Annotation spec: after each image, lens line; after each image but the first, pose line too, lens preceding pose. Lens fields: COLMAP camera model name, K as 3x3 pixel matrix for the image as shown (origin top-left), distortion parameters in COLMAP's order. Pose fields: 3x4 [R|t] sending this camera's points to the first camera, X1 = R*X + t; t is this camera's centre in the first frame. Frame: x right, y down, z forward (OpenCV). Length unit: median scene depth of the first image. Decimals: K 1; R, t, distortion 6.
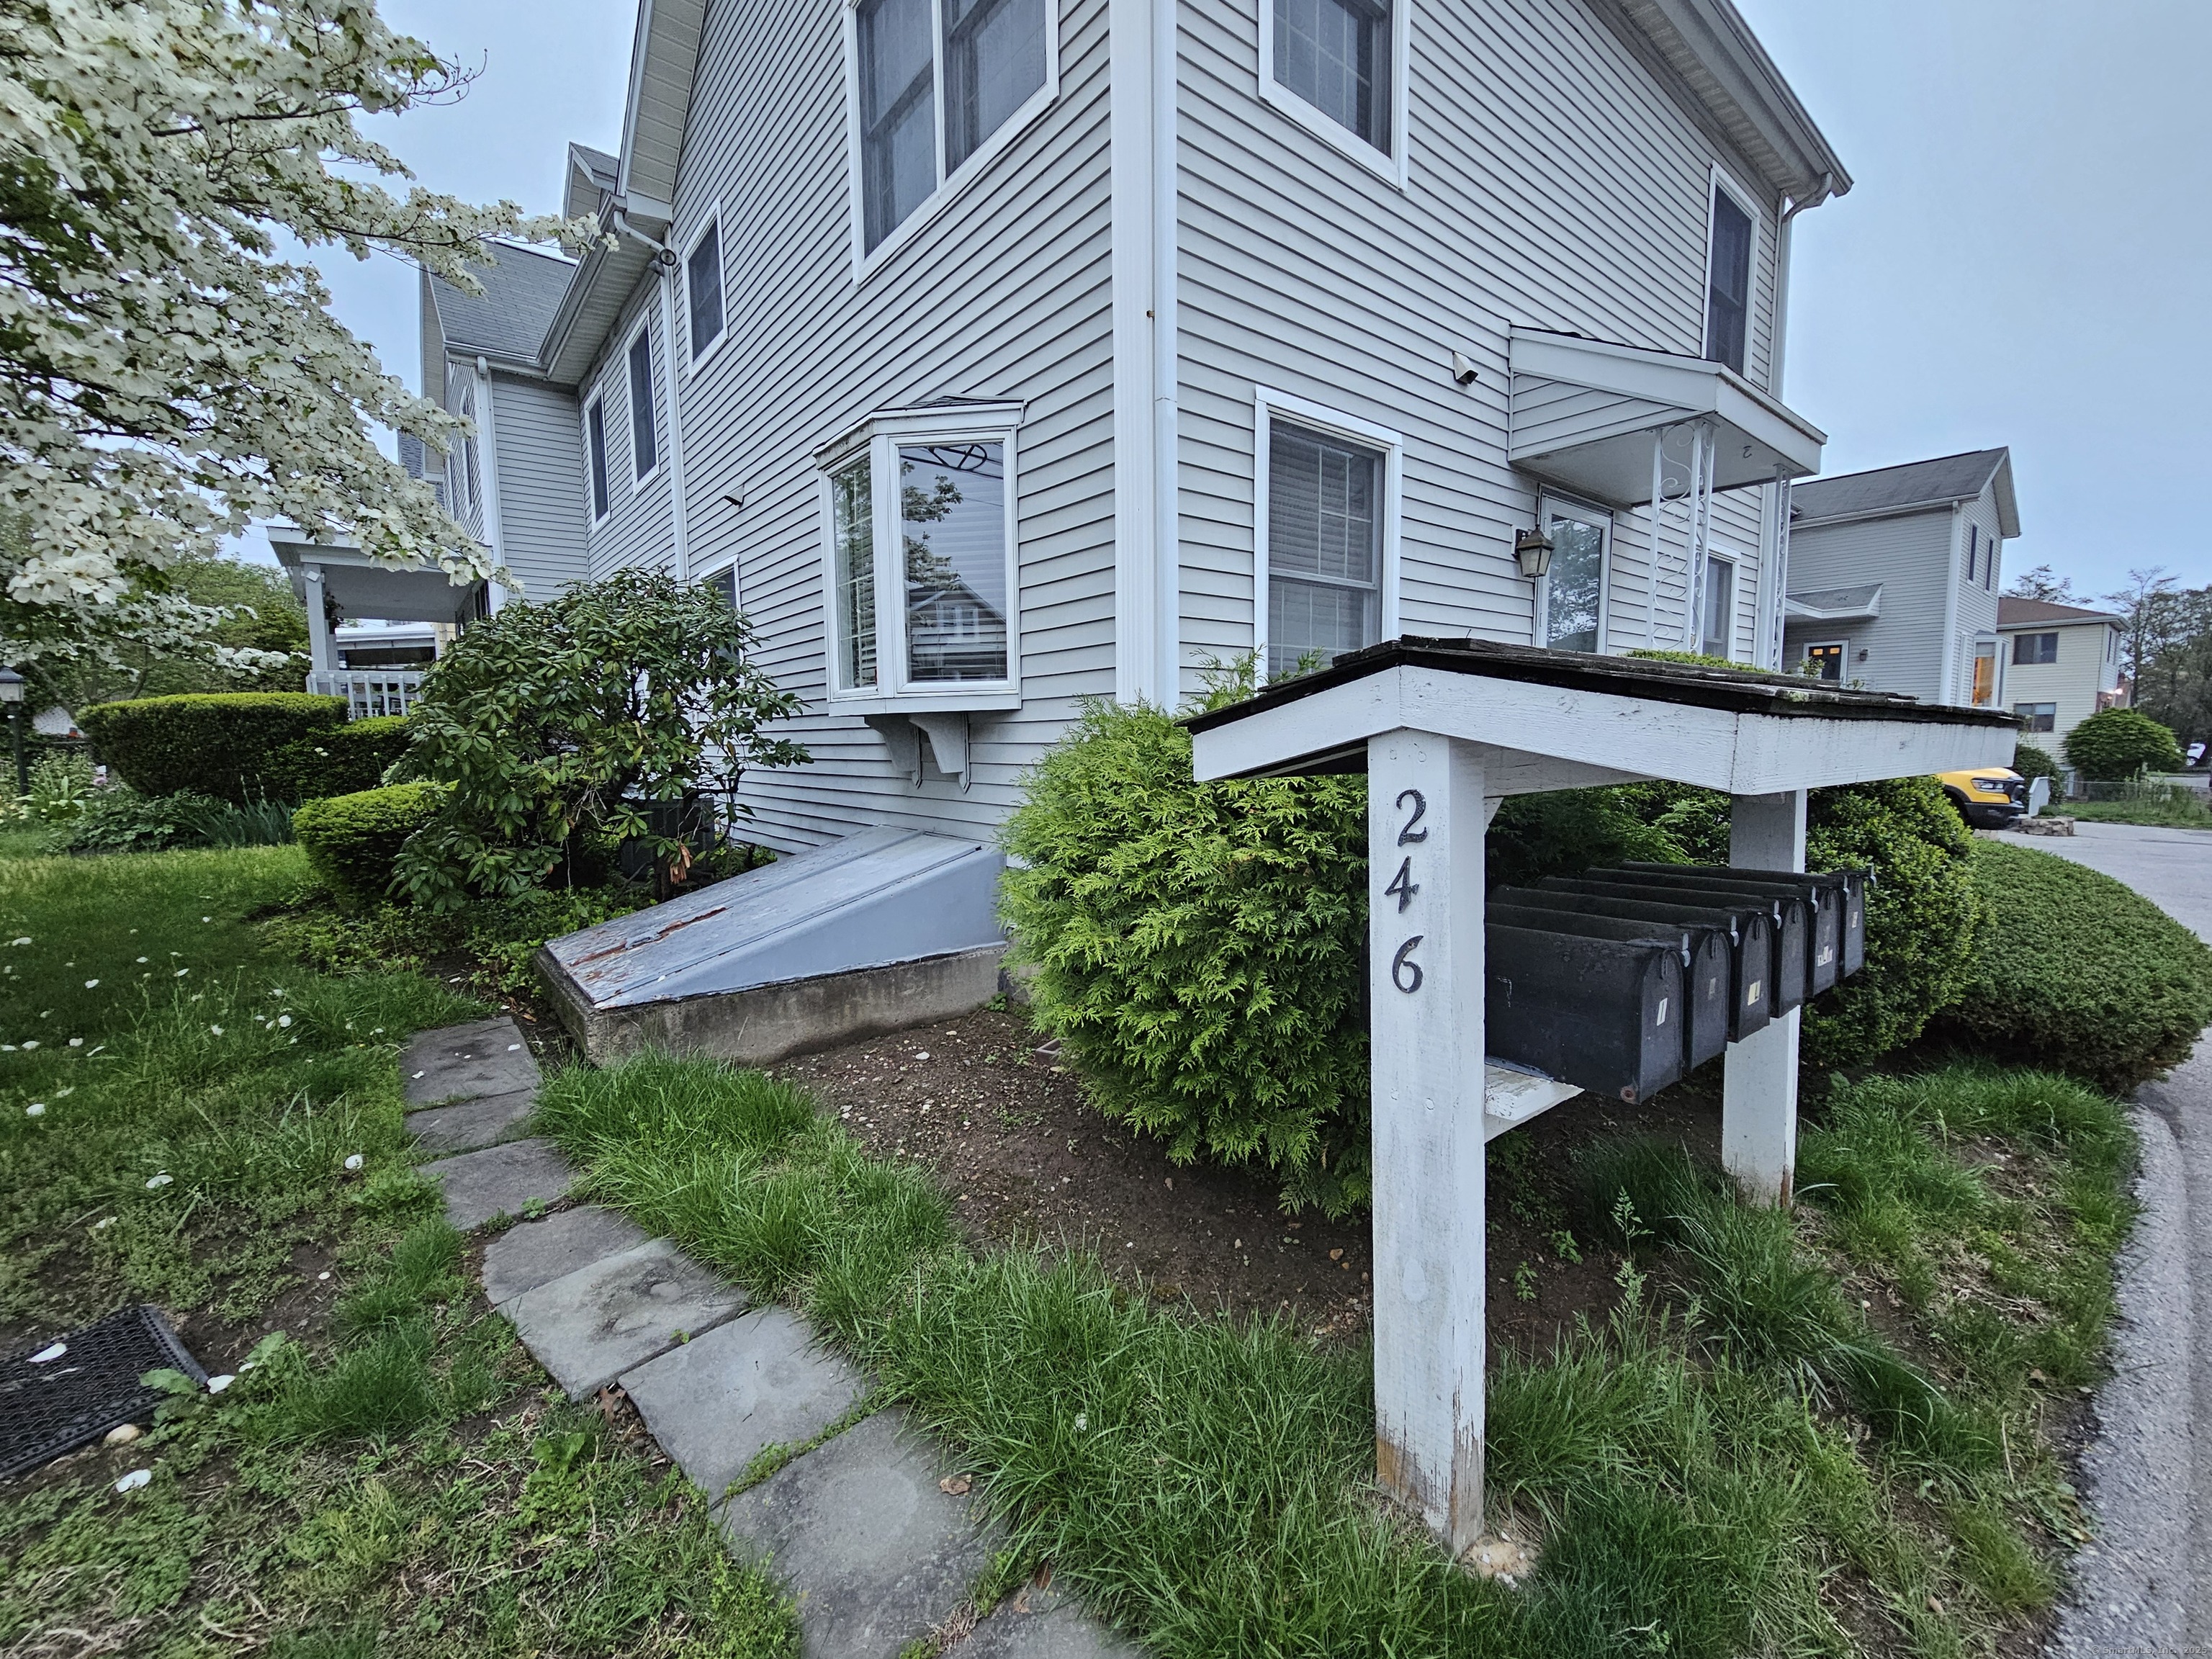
lens RADIAL K [[903.0, 0, 1104.4], [0, 903.0, 822.4], [0, 0, 1]] dist [0.008510, 0.000286]
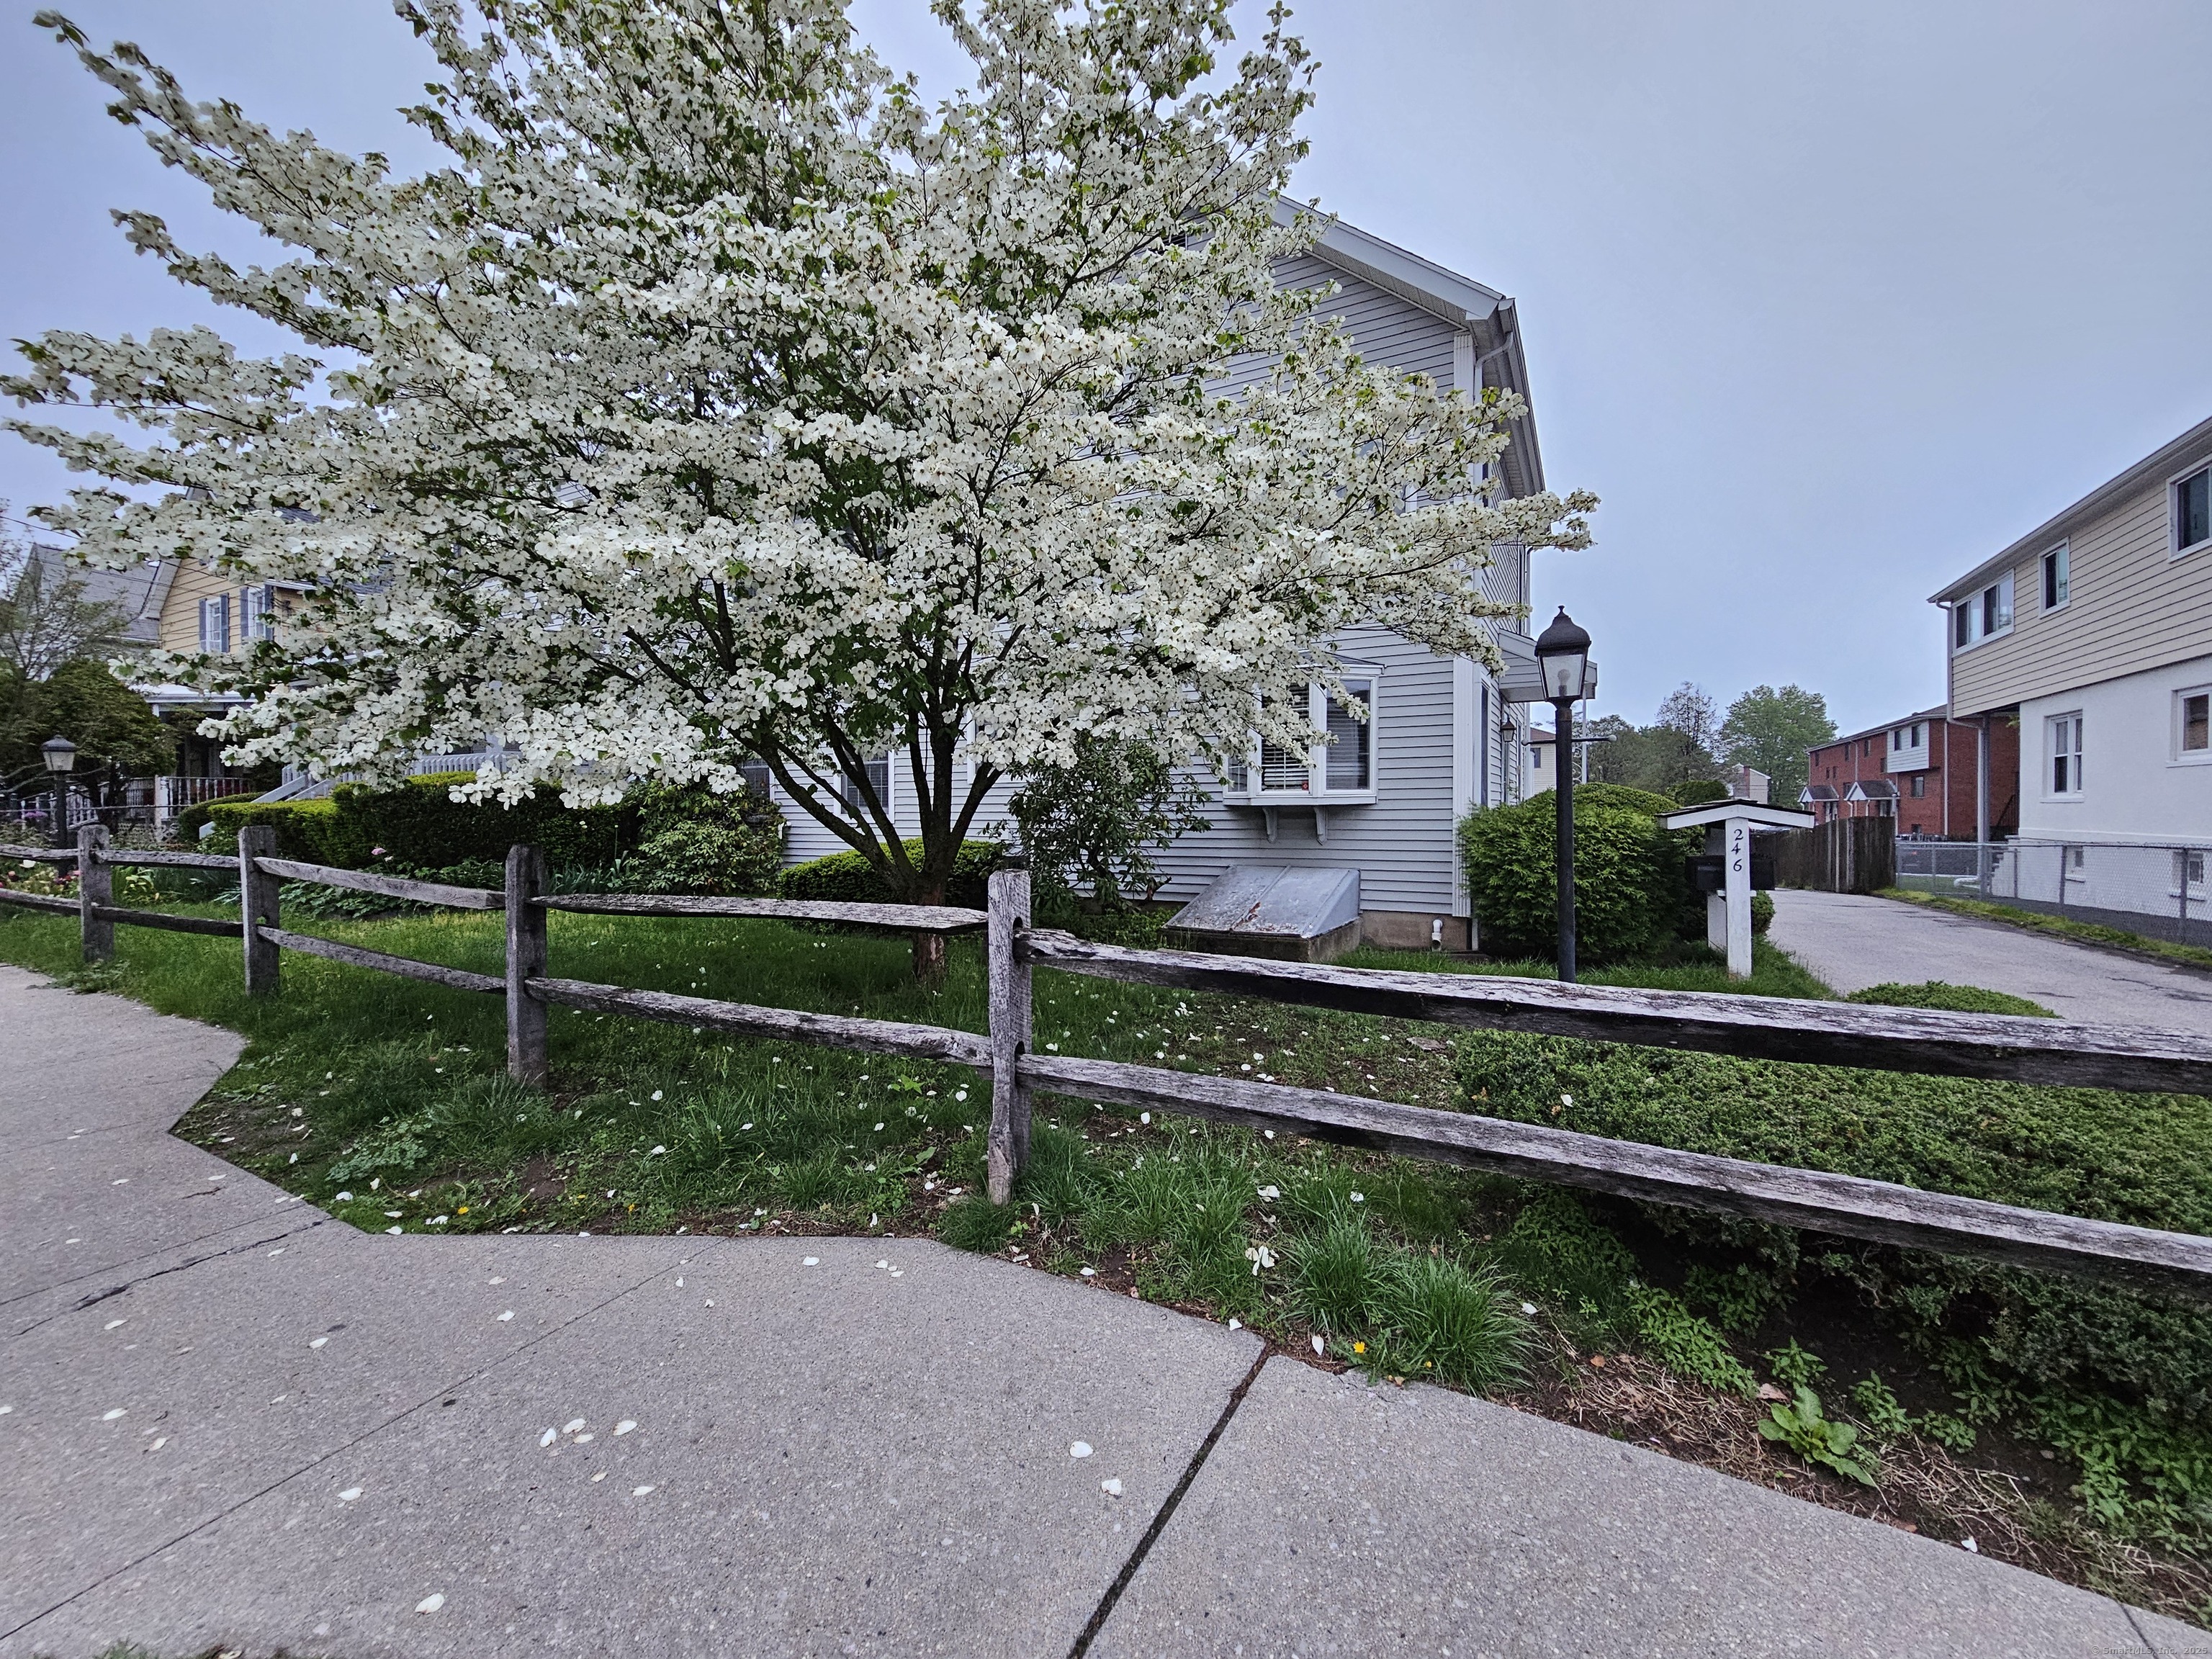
lens RADIAL K [[903.0, 0, 1103.3], [0, 903.0, 825.6], [0, 0, 1]] dist [0.008510, 0.000286]
pose [[0.927600, 0.001775, 0.373570, -1.201403], [0.028363, 0.996768, -0.075163, 0.053935], [-0.372496, 0.080317, 0.924552, -0.582131]]
